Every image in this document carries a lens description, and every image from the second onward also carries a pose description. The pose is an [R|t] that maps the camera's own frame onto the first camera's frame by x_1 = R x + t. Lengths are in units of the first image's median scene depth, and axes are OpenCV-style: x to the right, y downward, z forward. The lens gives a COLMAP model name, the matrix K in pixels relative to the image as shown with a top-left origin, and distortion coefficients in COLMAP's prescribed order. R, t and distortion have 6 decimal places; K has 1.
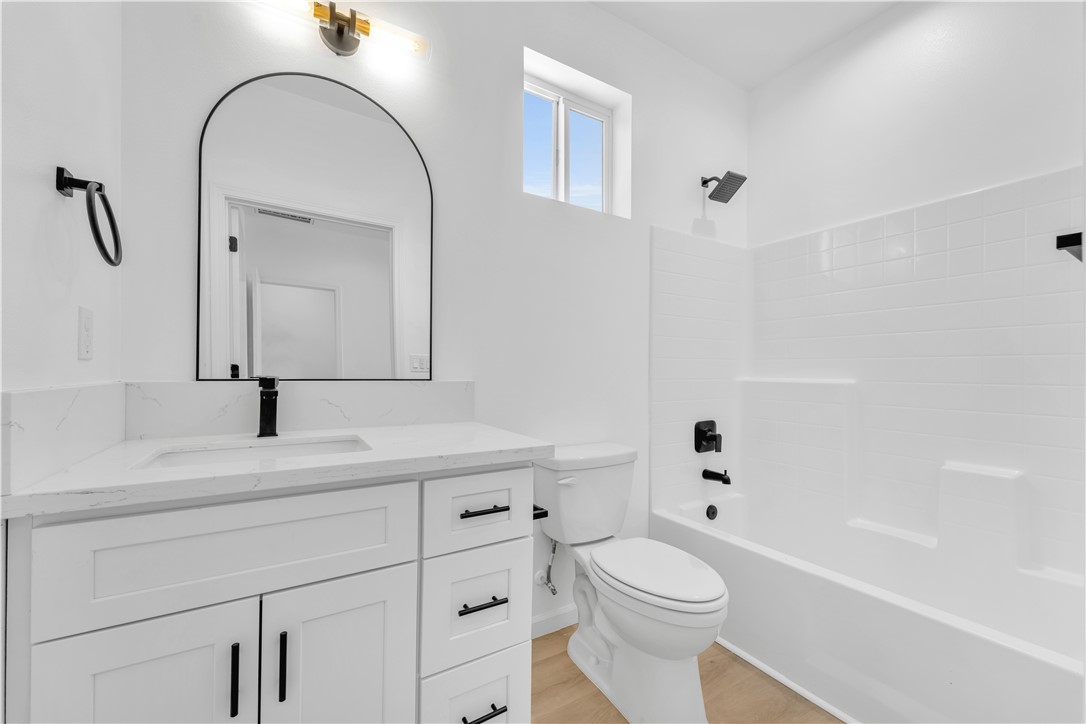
lens RADIAL K [[446.5, 0, 545.6], [0, 446.5, 361.5], [0, 0, 1]] dist [0.000193, -0.000303]
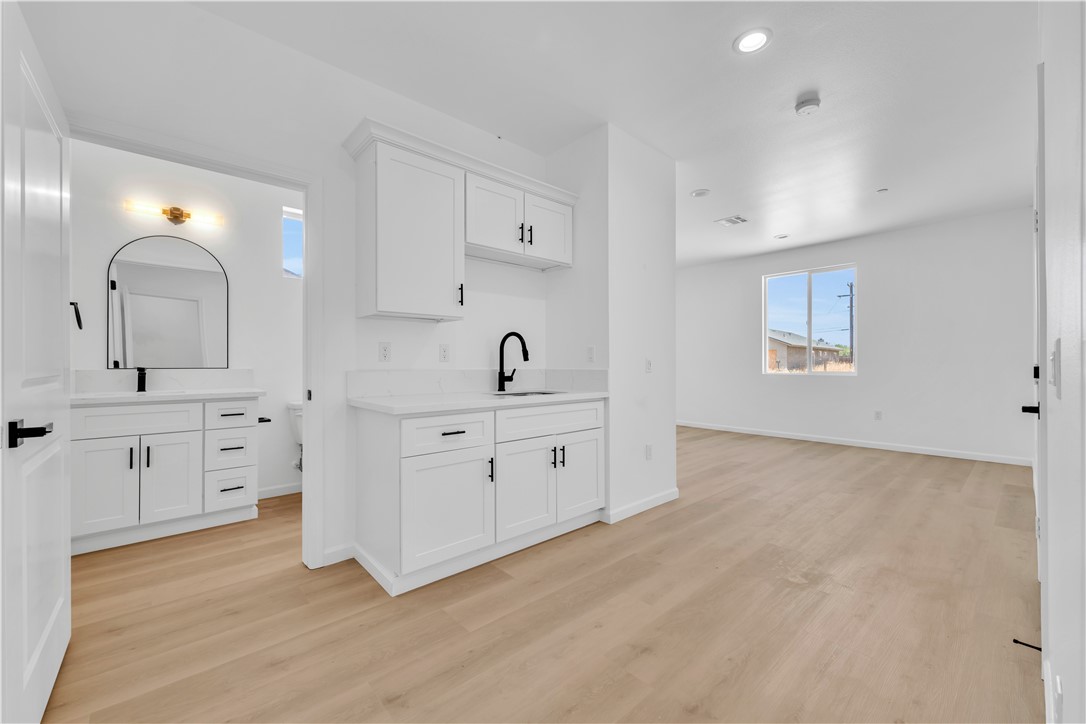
lens RADIAL K [[446.5, 0, 545.6], [0, 446.5, 361.5], [0, 0, 1]] dist [0.000193, -0.000303]
pose [[0.981999, 0.001988, 0.188877, 1.067680], [-0.004453, 0.999910, 0.012625, -0.032036], [-0.188835, -0.013239, 0.981920, -1.780128]]
